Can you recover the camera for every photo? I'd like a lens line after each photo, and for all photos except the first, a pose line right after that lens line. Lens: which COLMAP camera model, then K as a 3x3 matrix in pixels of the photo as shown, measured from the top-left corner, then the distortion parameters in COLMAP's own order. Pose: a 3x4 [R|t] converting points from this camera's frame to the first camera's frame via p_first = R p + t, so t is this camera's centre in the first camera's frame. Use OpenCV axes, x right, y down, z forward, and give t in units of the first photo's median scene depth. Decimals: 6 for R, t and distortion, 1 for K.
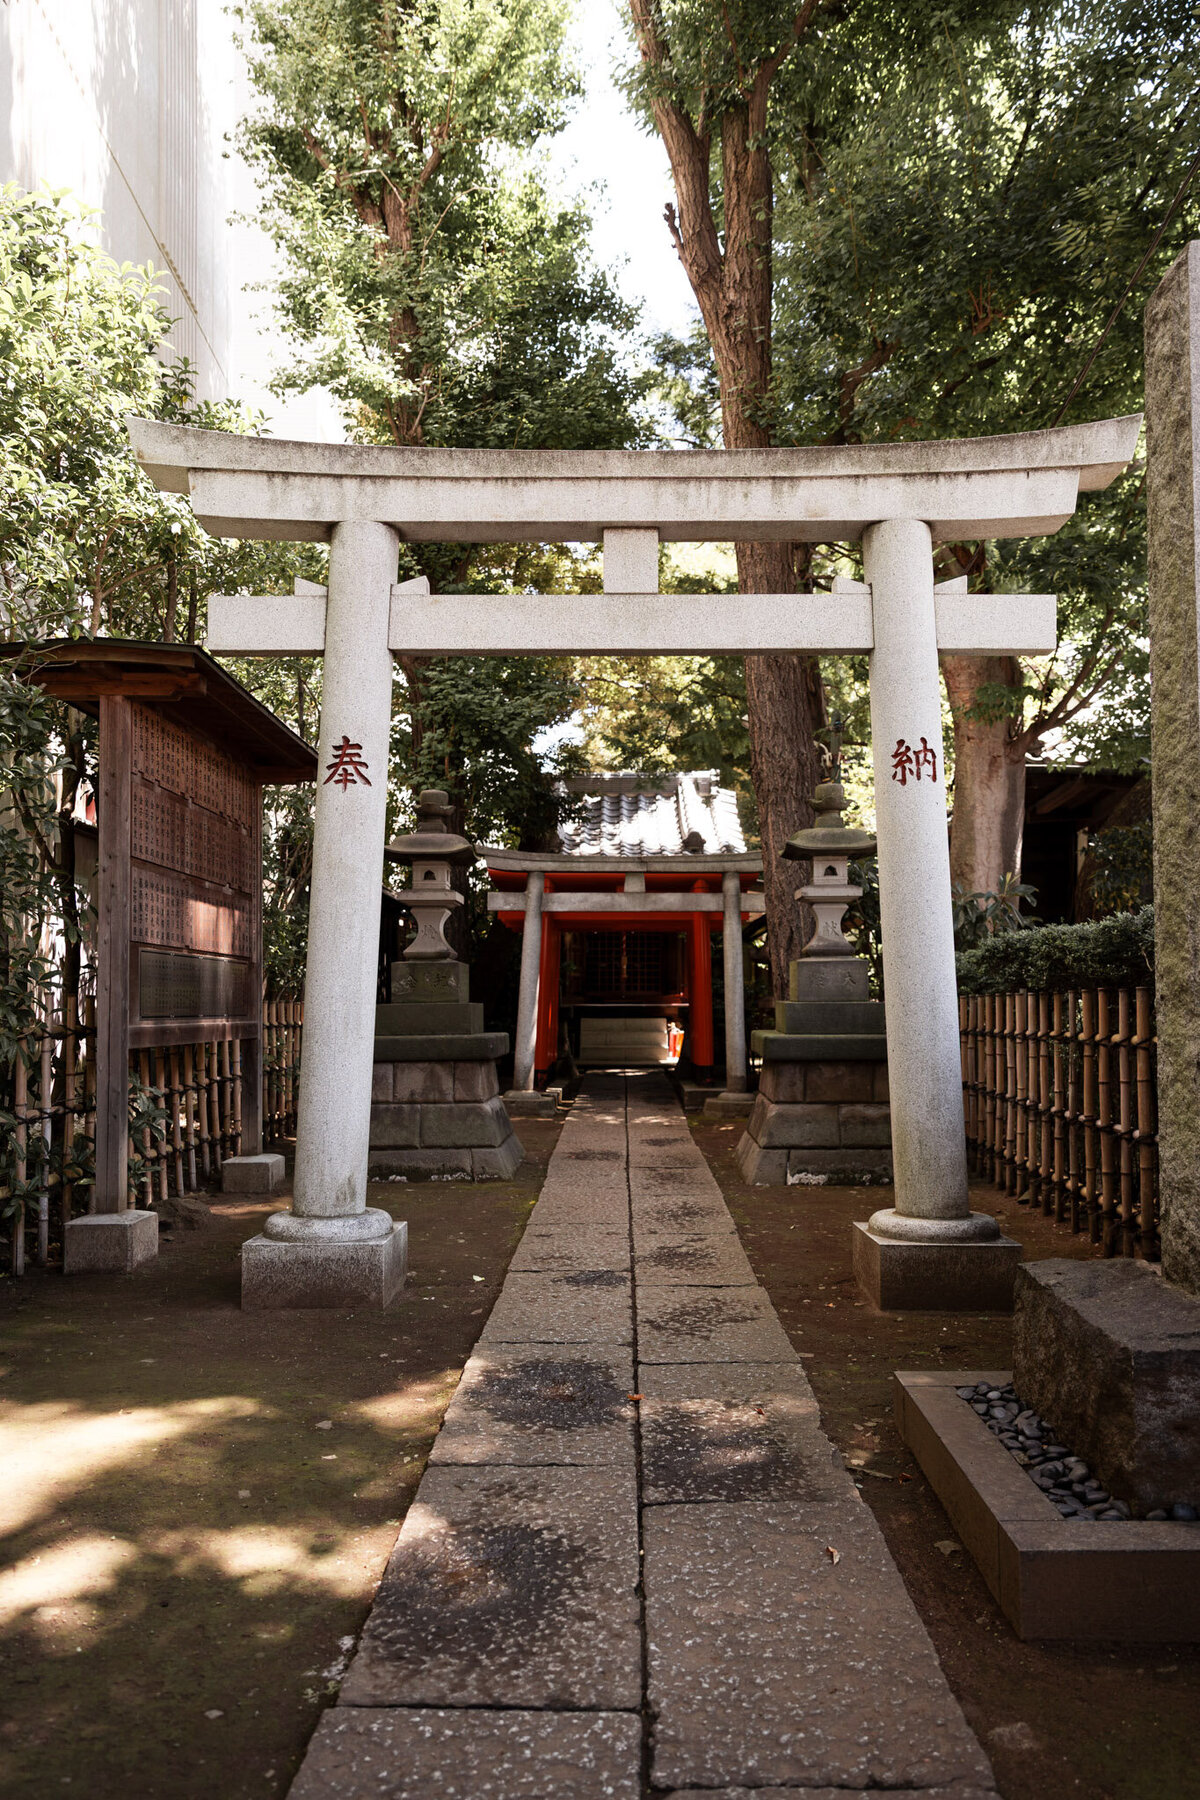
lens RADIAL K [[1236.1, 0, 597.8], [0, 1236.1, 900.7], [0, 0, 1]] dist [0.000192, -0.000007]
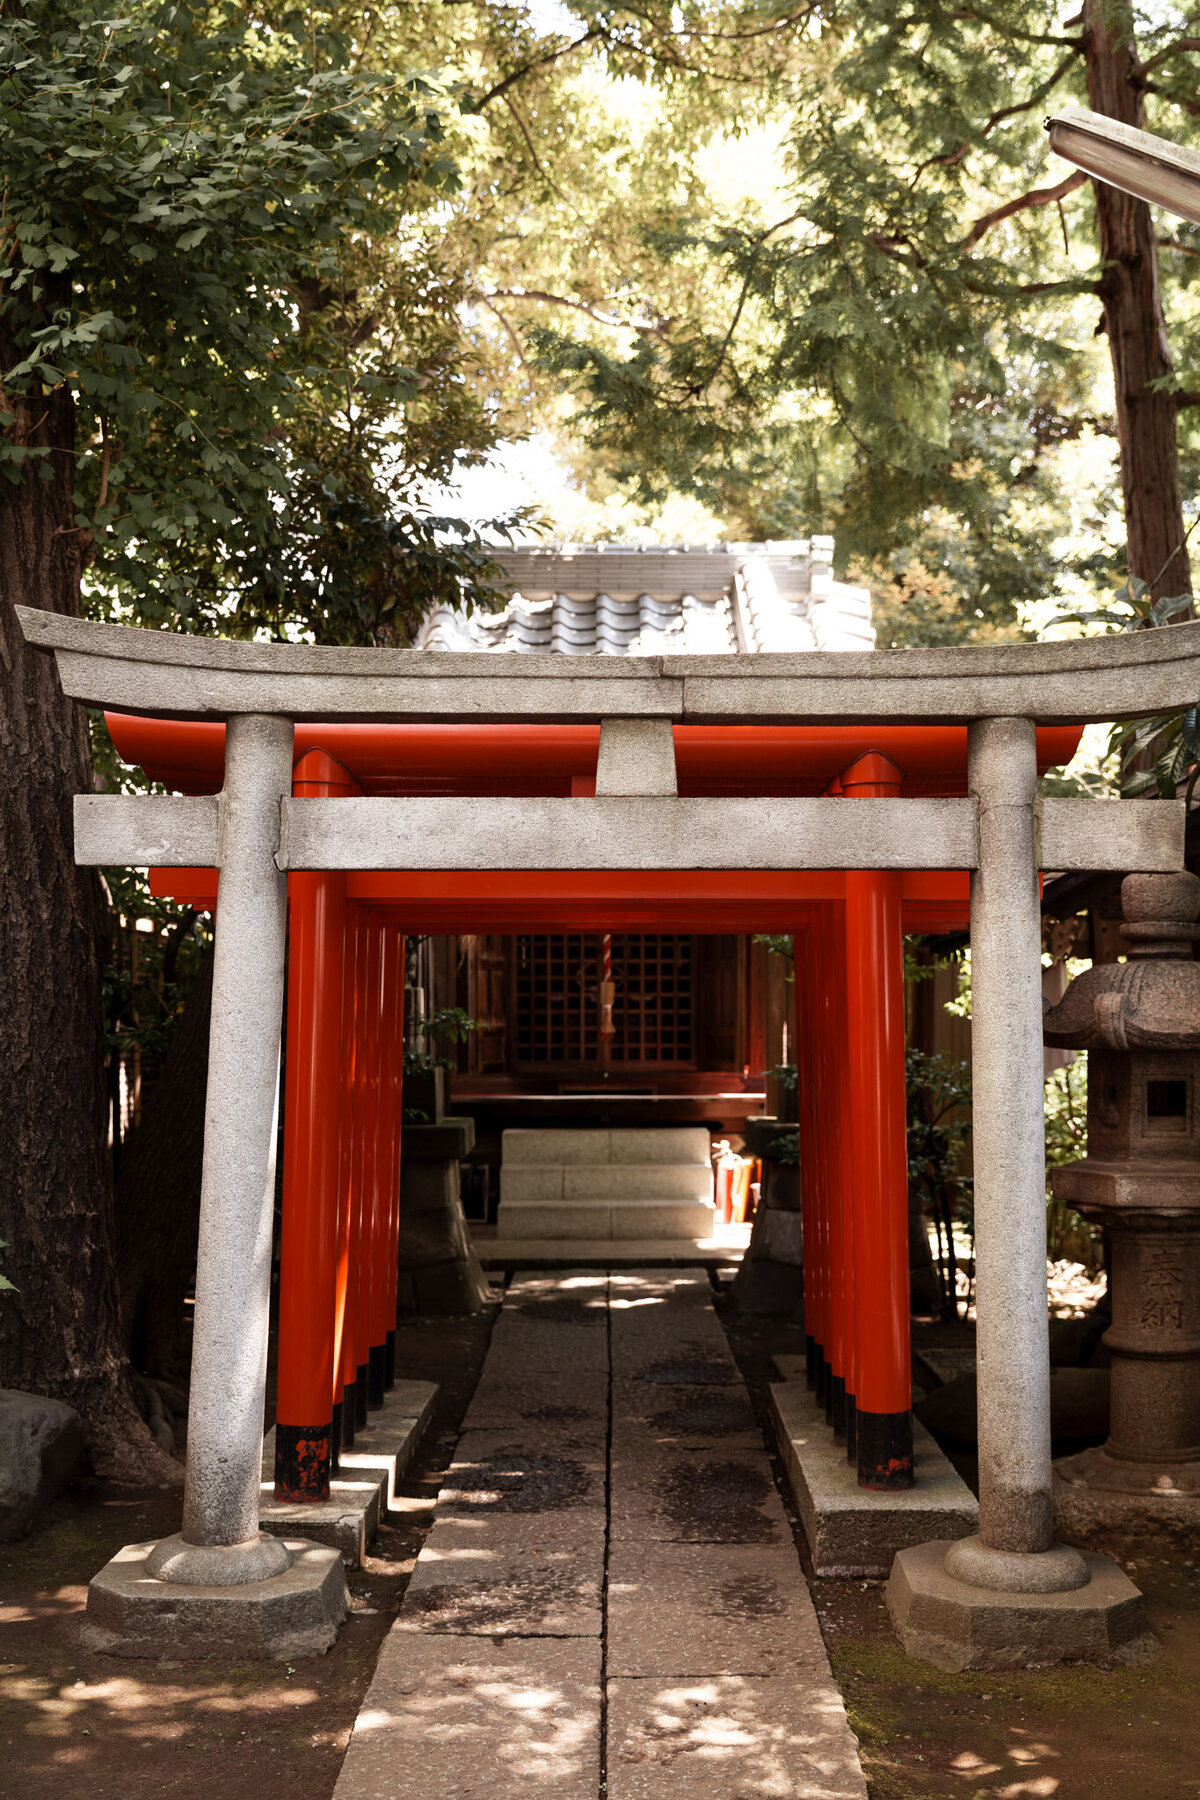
lens RADIAL K [[1806.7, 0, 600.2], [0, 1806.7, 901.4], [0, 0, 1]] dist [-0.000674, 0.000000]
pose [[0.999904, -0.000315, 0.013857, 0.016213], [-0.000011, 0.999722, 0.023565, 0.006609], [-0.013860, -0.023562, 0.999626, 0.603521]]
